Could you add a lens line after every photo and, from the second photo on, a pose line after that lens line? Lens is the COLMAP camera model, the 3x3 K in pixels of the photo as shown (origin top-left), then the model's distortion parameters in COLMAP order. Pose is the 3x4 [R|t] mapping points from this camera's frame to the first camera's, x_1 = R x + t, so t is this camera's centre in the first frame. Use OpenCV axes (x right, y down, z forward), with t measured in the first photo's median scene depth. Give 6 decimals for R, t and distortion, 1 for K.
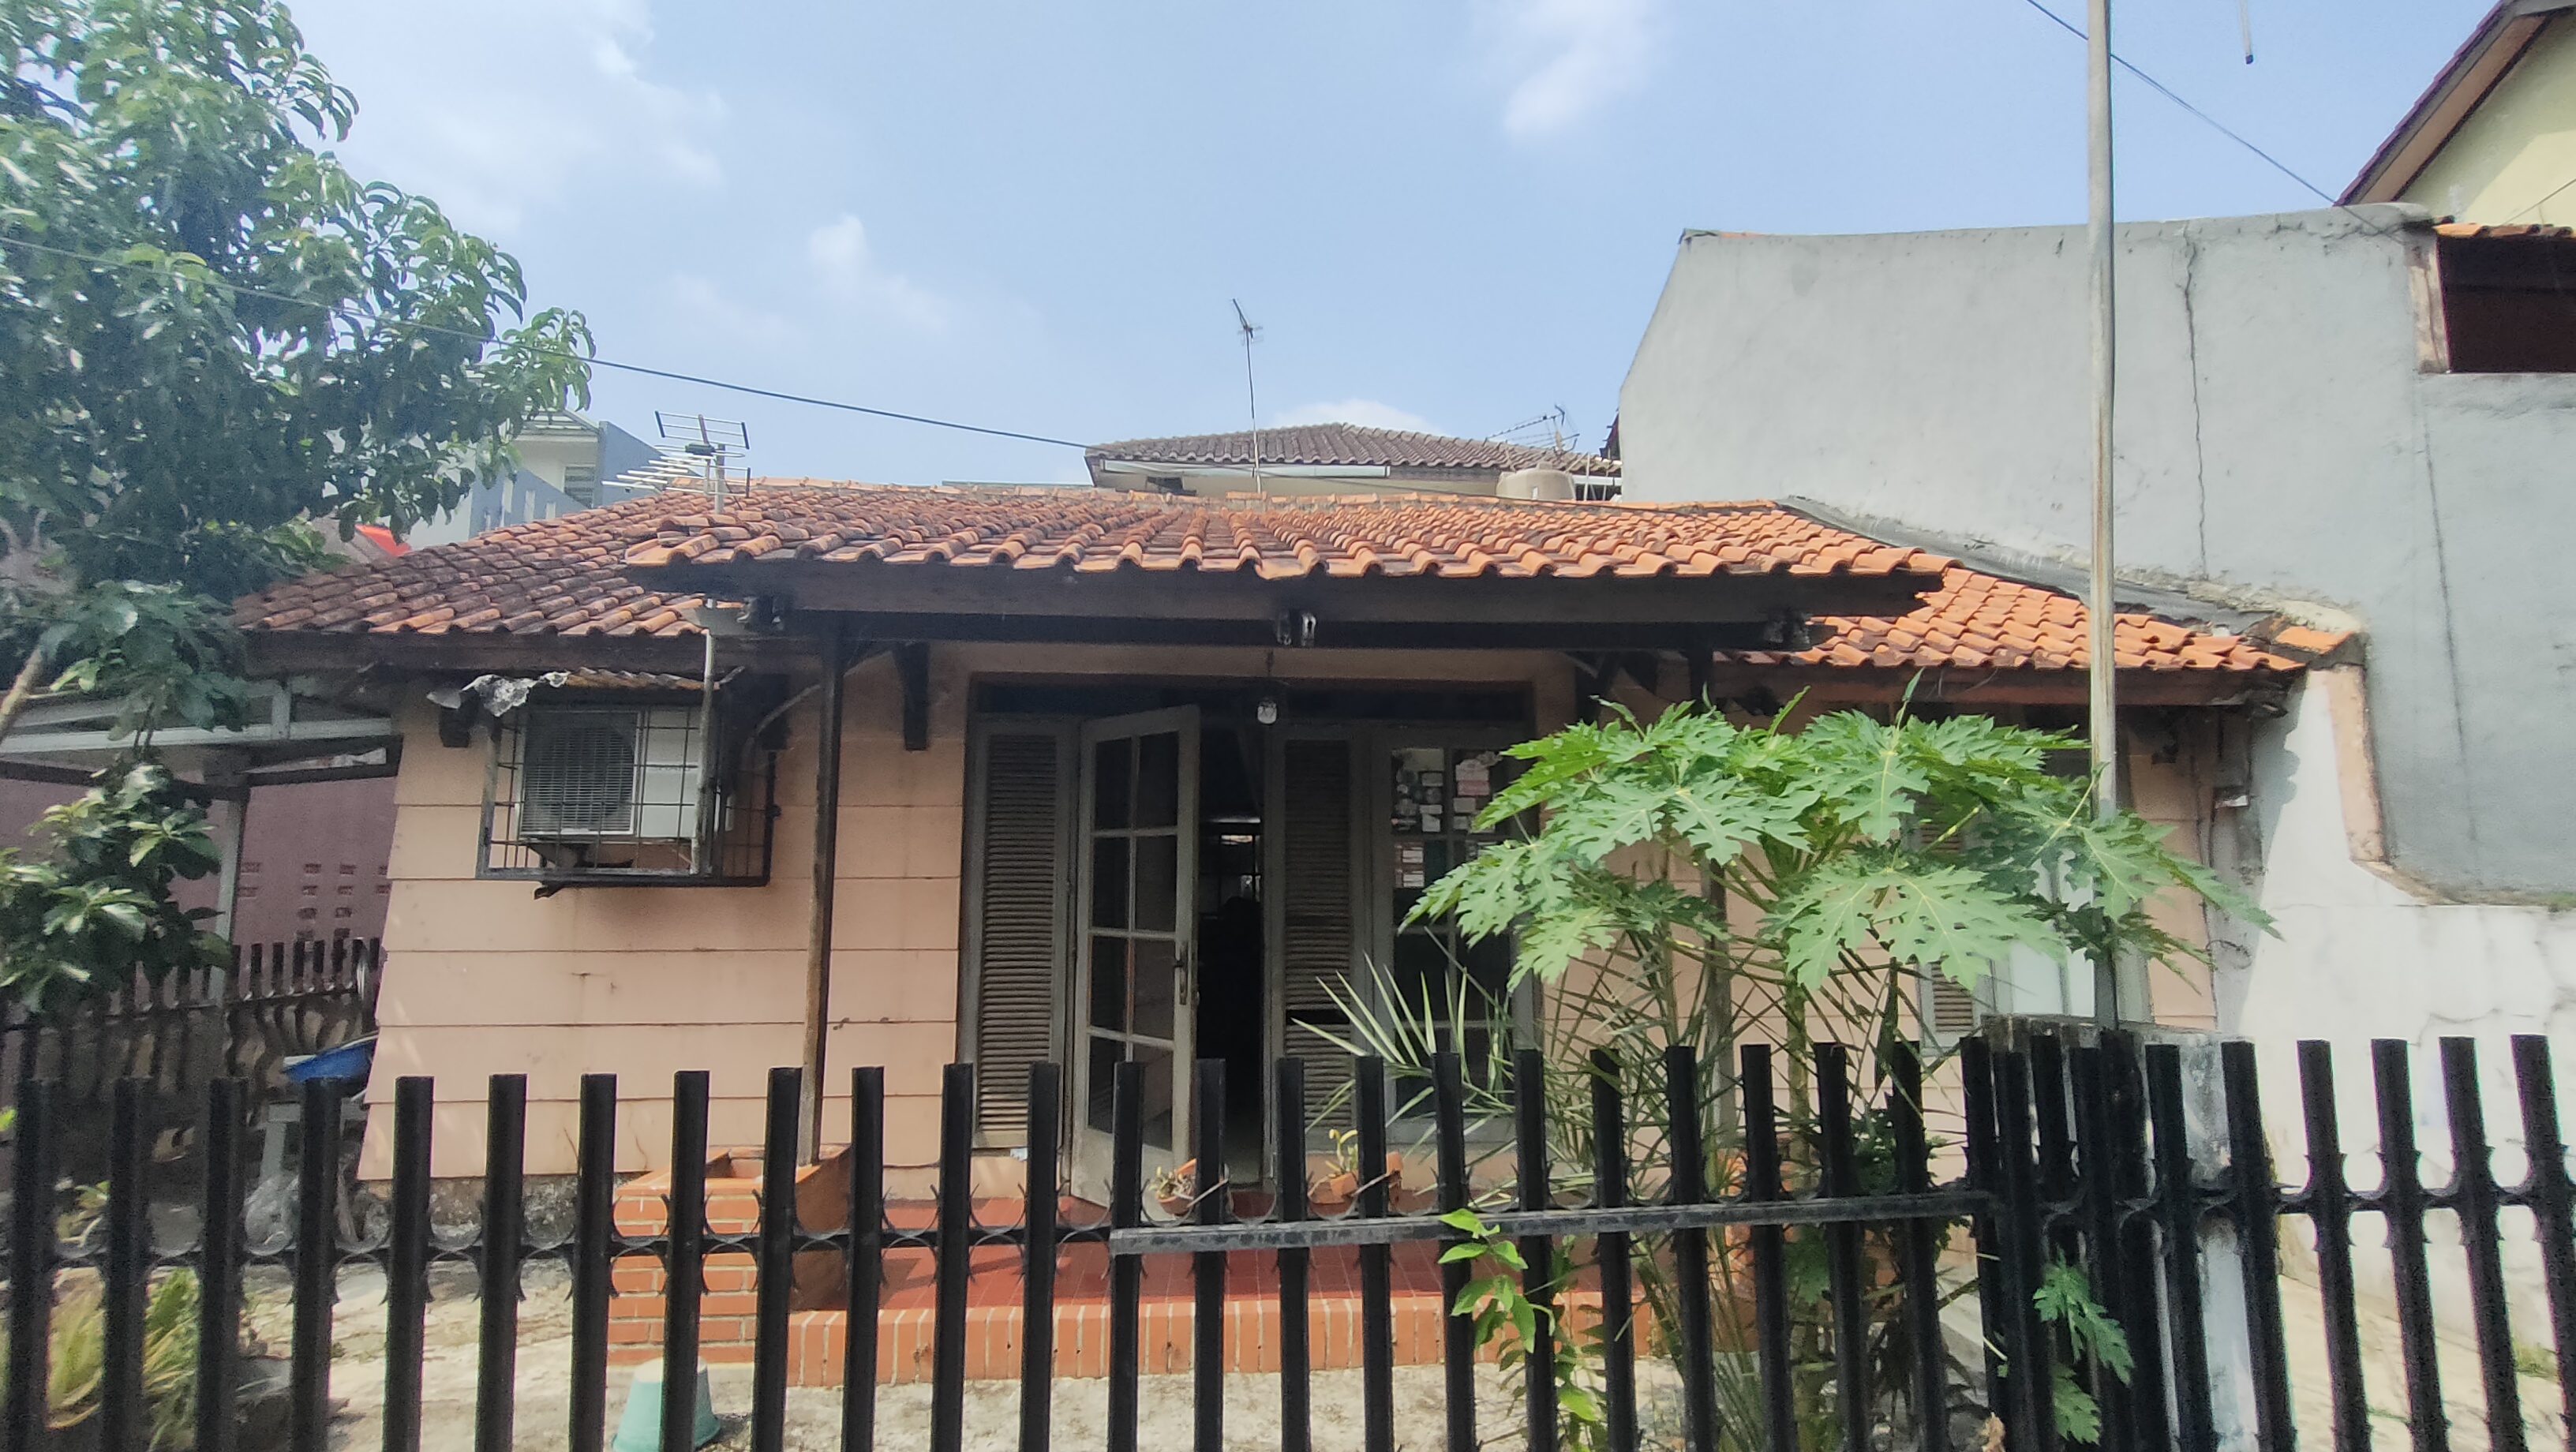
lens RADIAL K [[1201.7, 0, 1288.0], [0, 1201.7, 726.0], [0, 0, 1]] dist [0.003507, 0.001532]
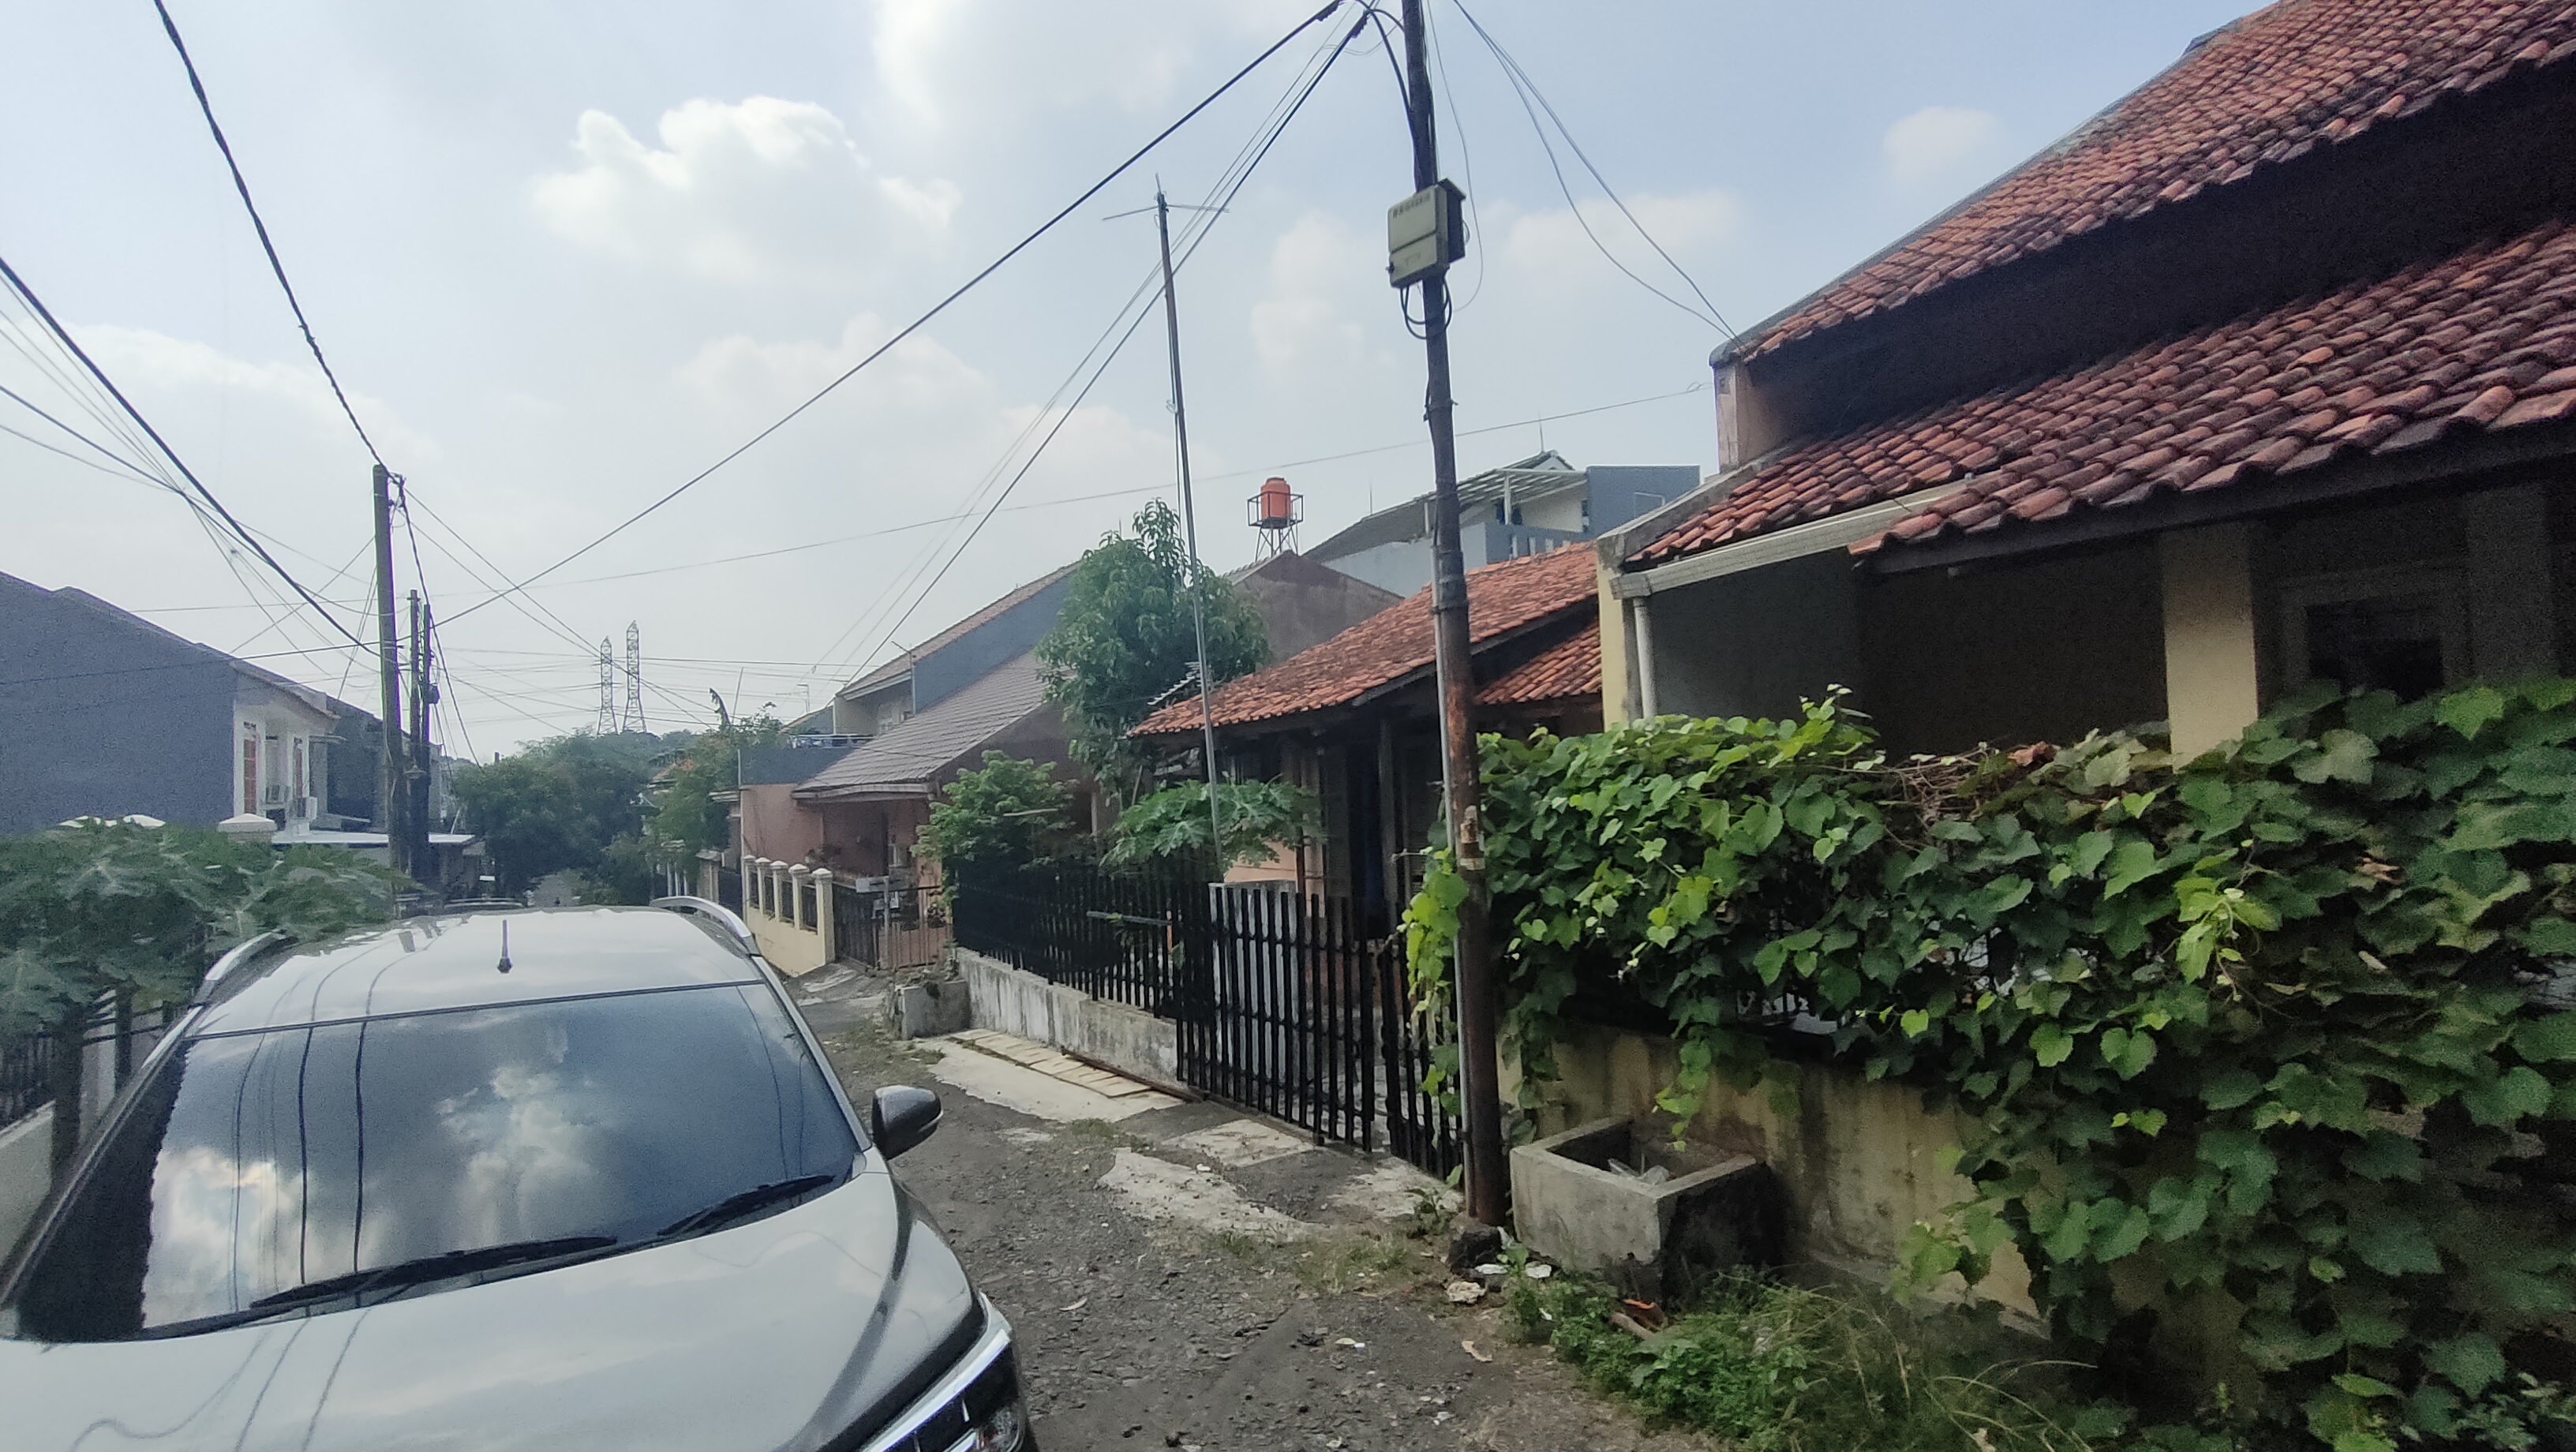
lens RADIAL K [[1228.4, 0, 1249.0], [0, 1228.4, 734.6], [0, 0, 1]] dist [0.001520, 0.000916]
pose [[0.434716, -0.050629, -0.899143, 1.959659], [0.153051, 0.988048, 0.018361, -0.098880], [0.887467, -0.145597, 0.437269, -0.170726]]
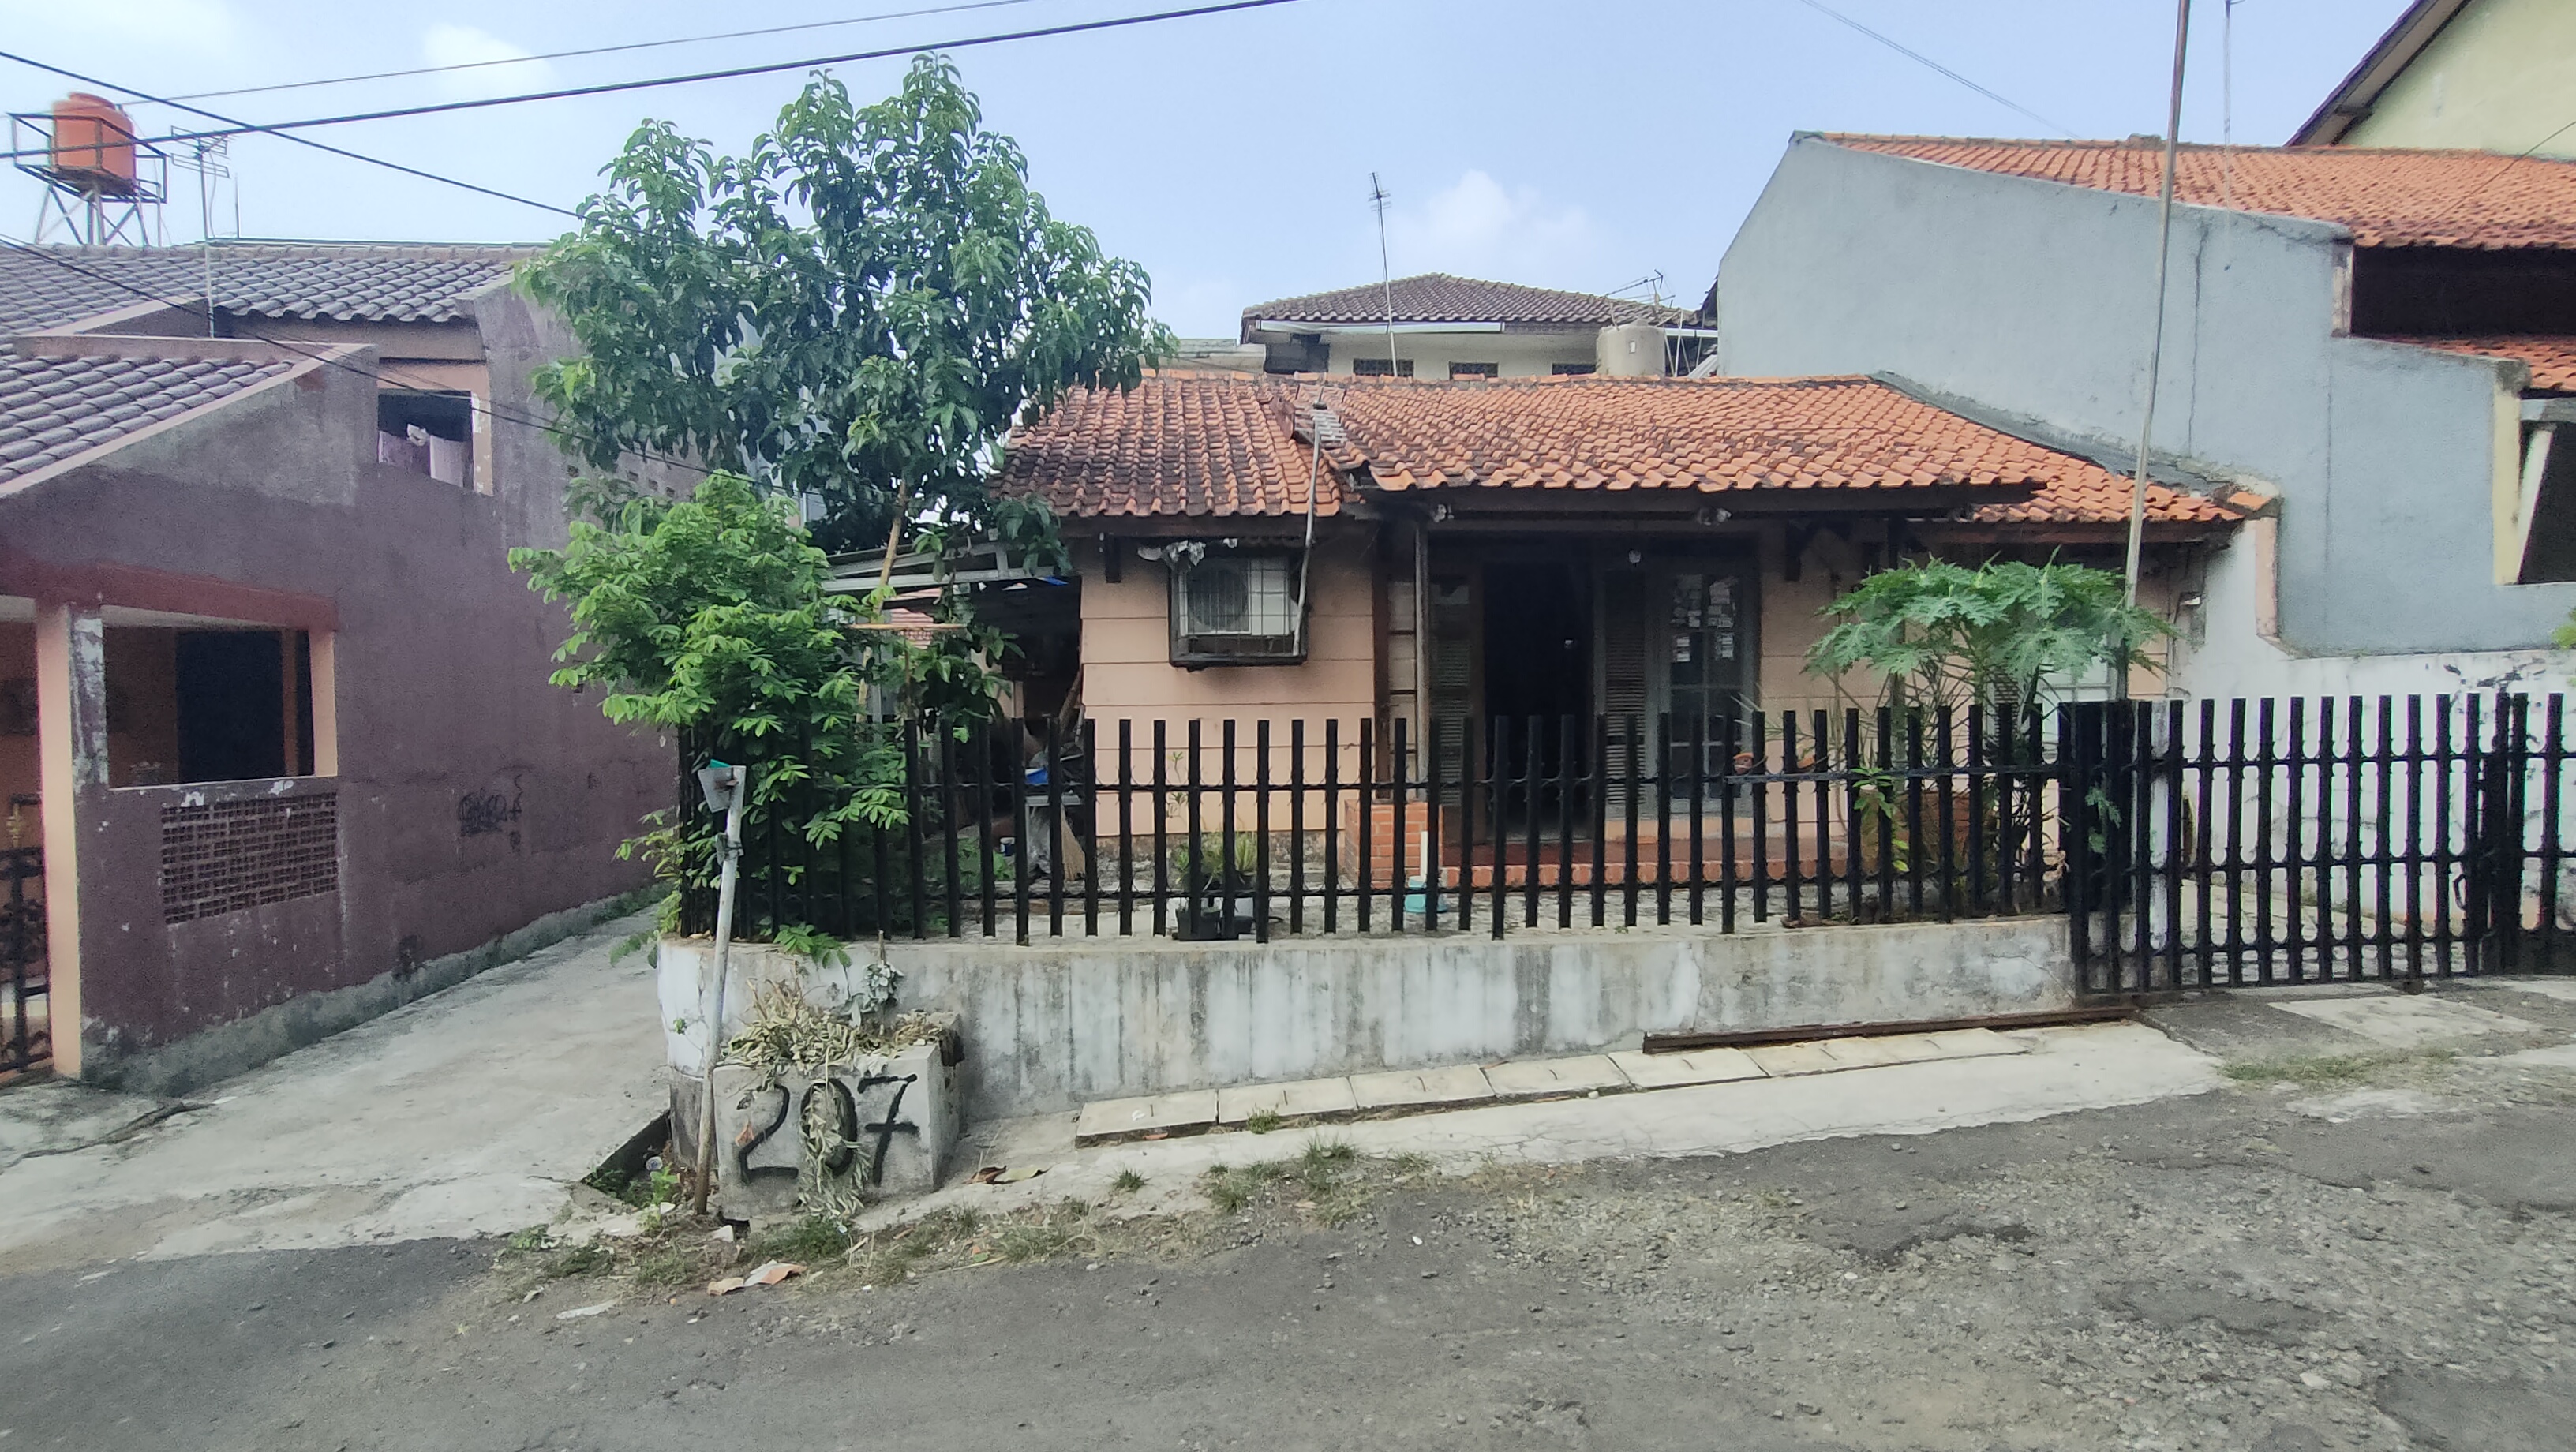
lens RADIAL K [[1228.4, 0, 1249.0], [0, 1228.4, 734.6], [0, 0, 1]] dist [0.001520, 0.000916]
pose [[0.999888, -0.013914, 0.005529, -0.539872], [0.012880, 0.987635, 0.156239, -0.038594], [-0.007635, -0.156150, 0.987704, -0.712145]]
